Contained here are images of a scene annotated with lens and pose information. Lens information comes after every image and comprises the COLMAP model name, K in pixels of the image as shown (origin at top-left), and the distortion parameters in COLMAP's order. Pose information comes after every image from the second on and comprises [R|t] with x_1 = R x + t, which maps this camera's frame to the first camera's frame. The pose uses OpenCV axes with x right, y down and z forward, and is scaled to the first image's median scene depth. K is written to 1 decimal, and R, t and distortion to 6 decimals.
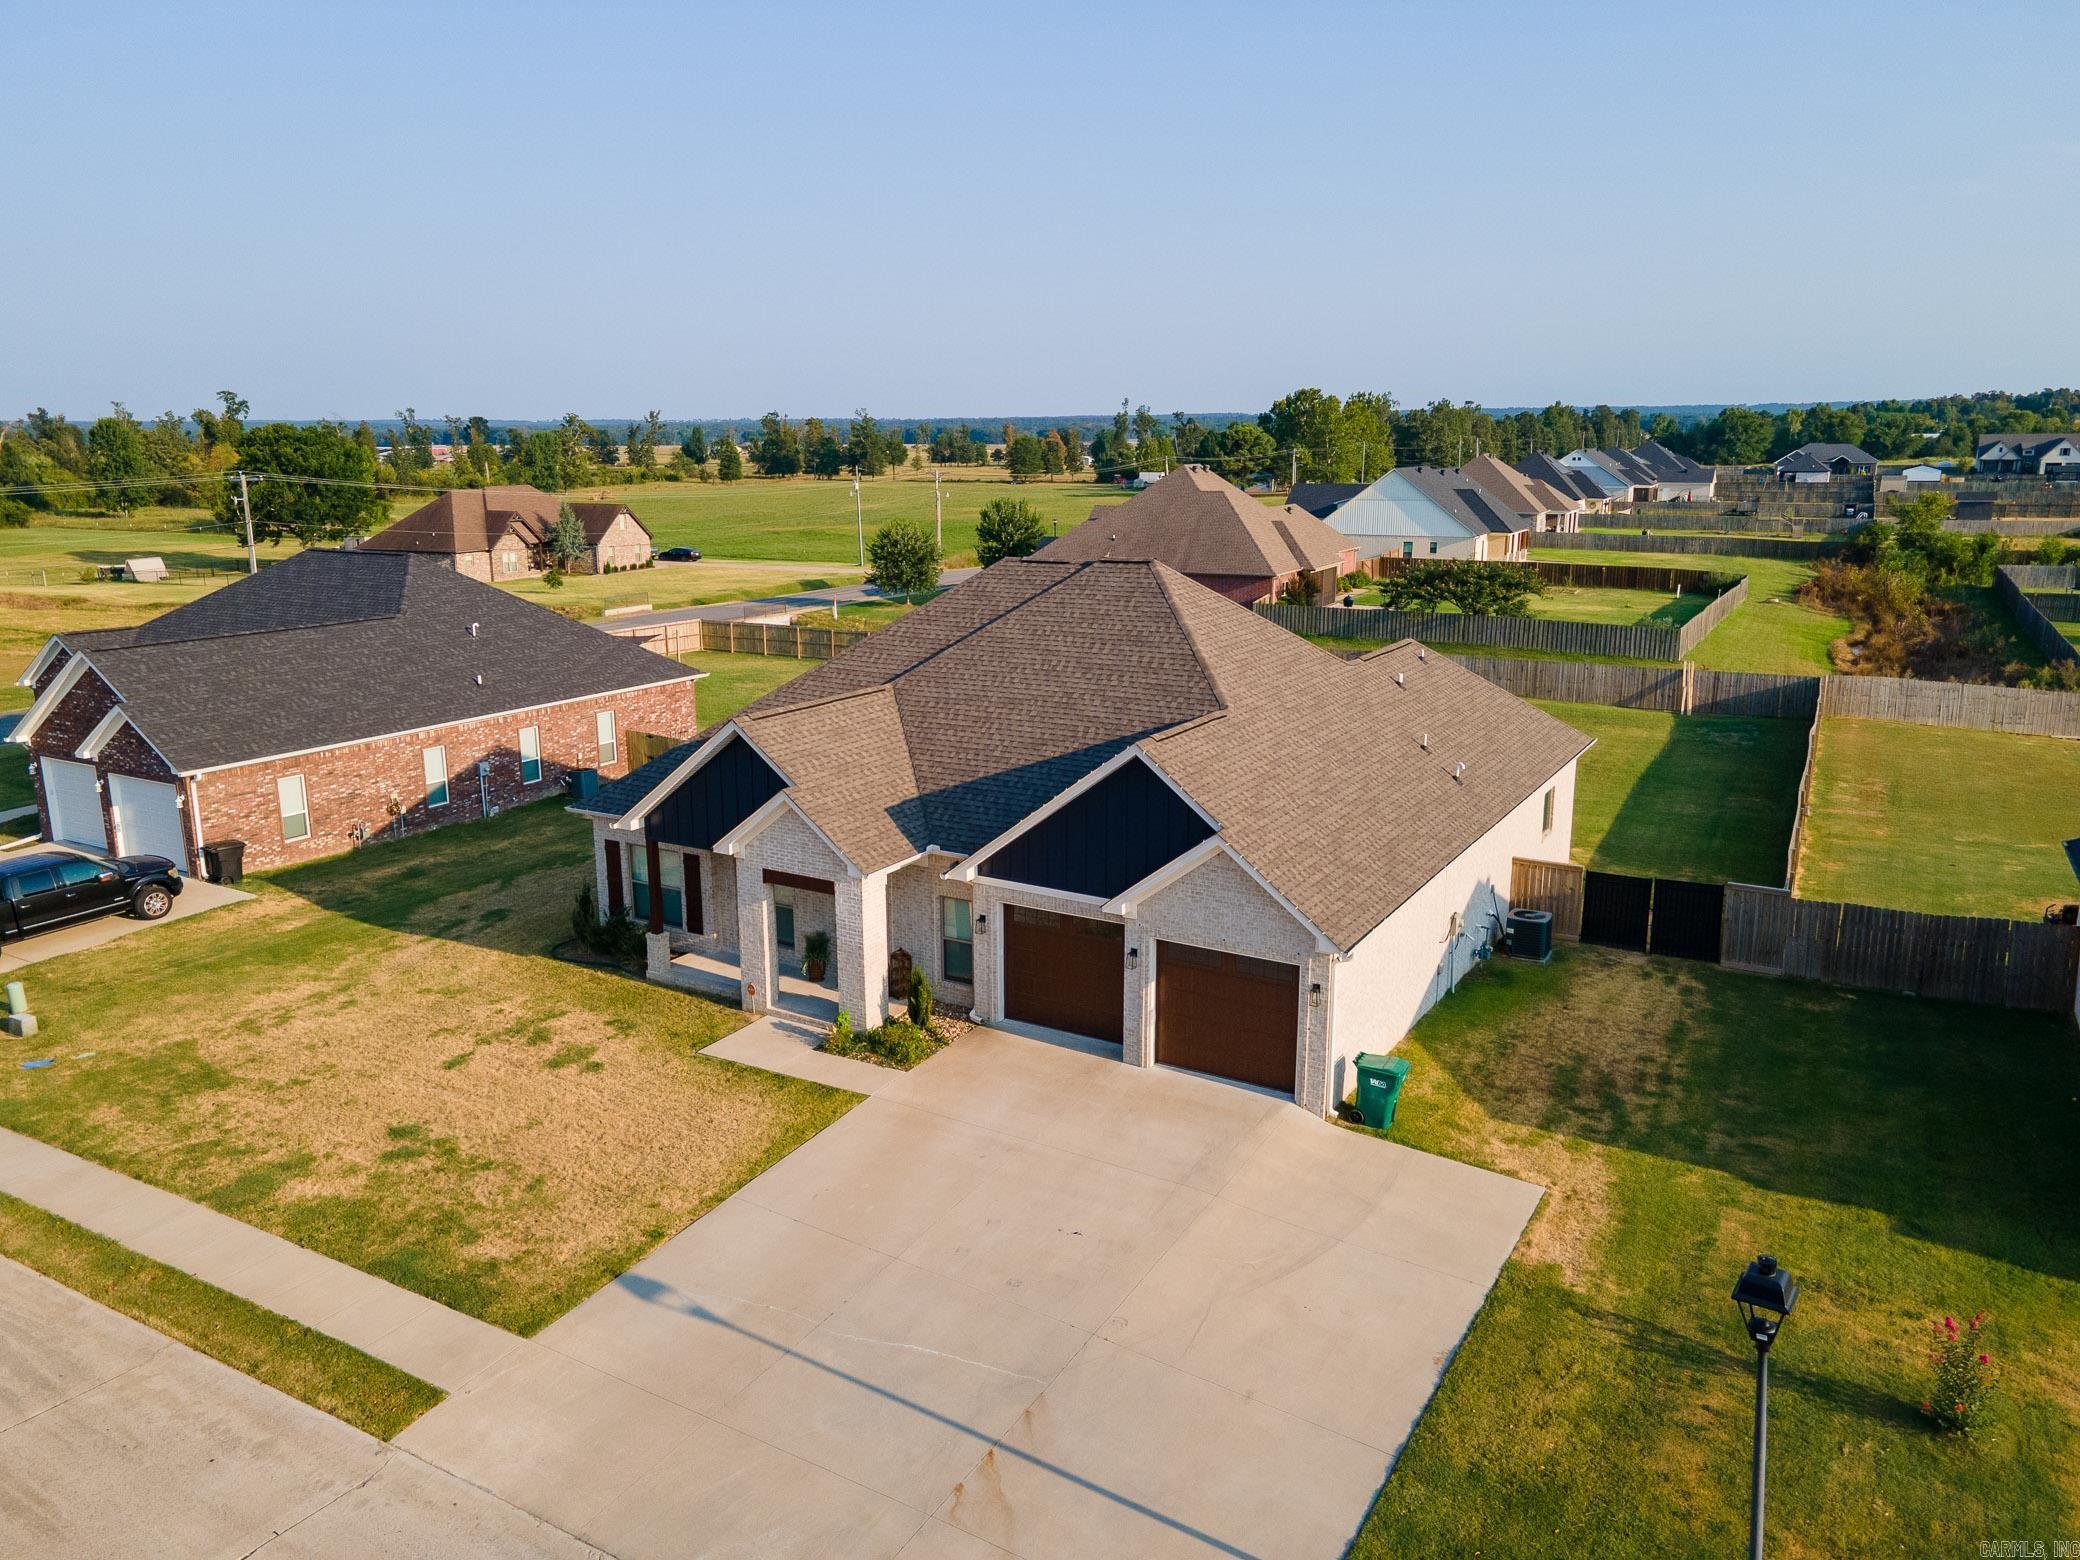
lens RADIAL K [[1364.1, 0, 1041.0], [0, 1364.1, 824.9], [0, 0, 1]] dist [-0.002328, 0.082077]
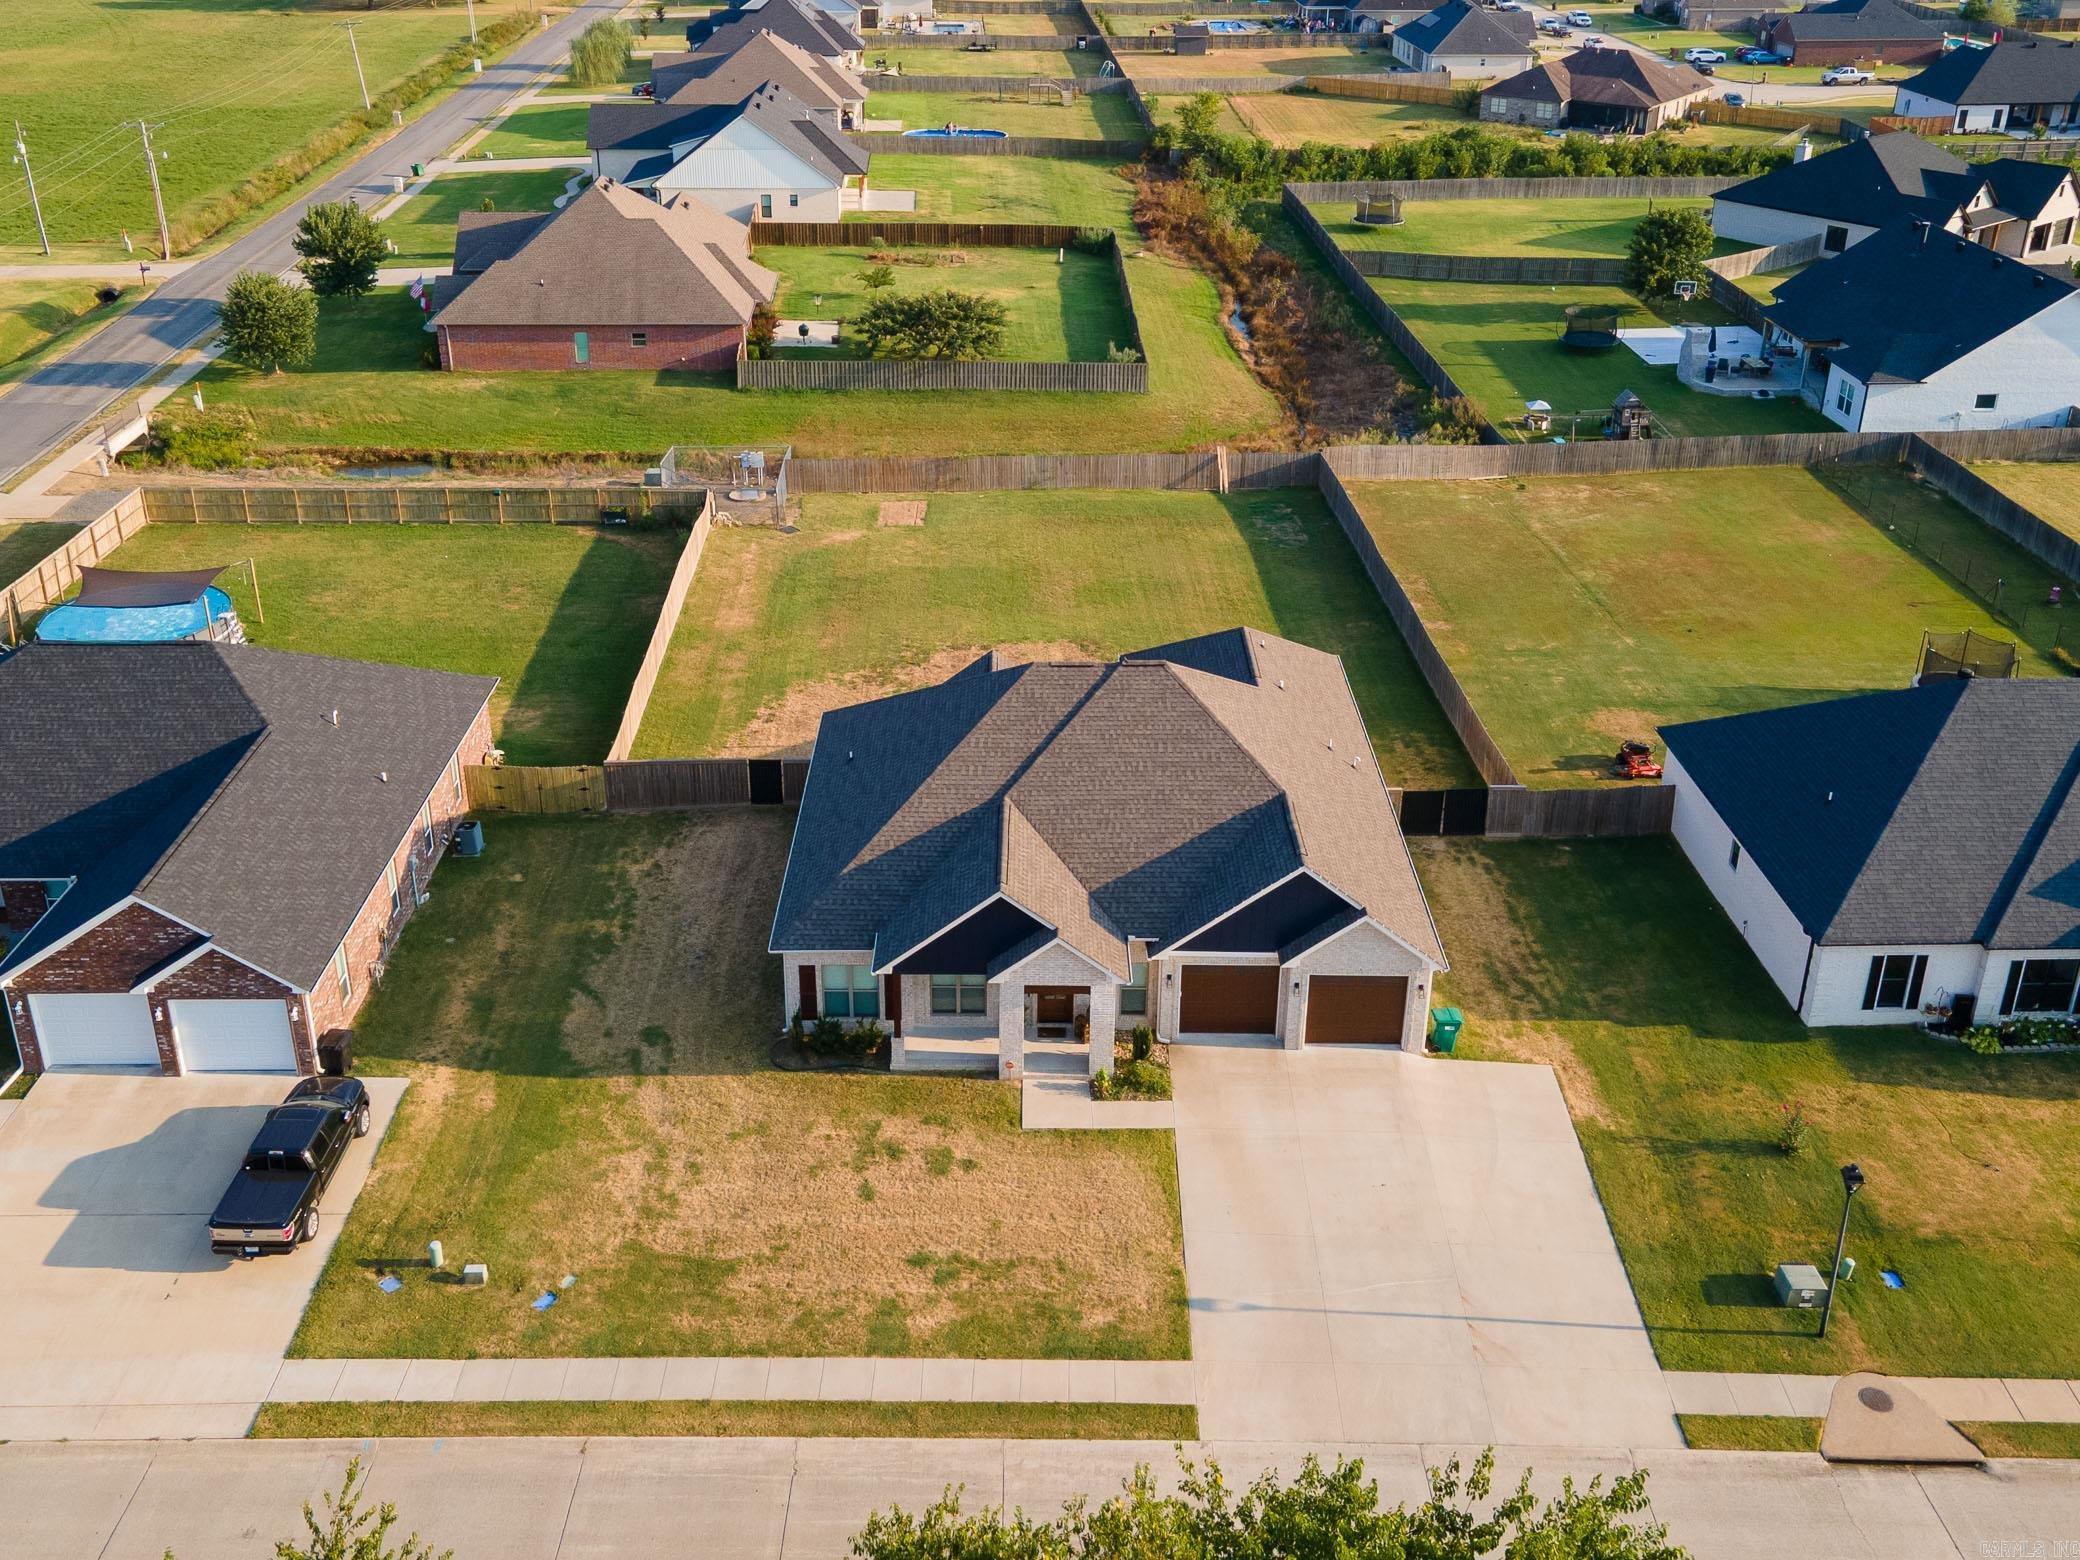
lens RADIAL K [[1500.3, 0, 1040.0], [0, 1500.3, 780.0], [0, 0, 1]] dist [0.012250, 0.050697]
pose [[0.884632, -0.222099, 0.409998, -0.804015], [0.131567, 0.962440, 0.237485, -0.551375], [-0.447344, -0.156144, 0.880626, -0.312868]]
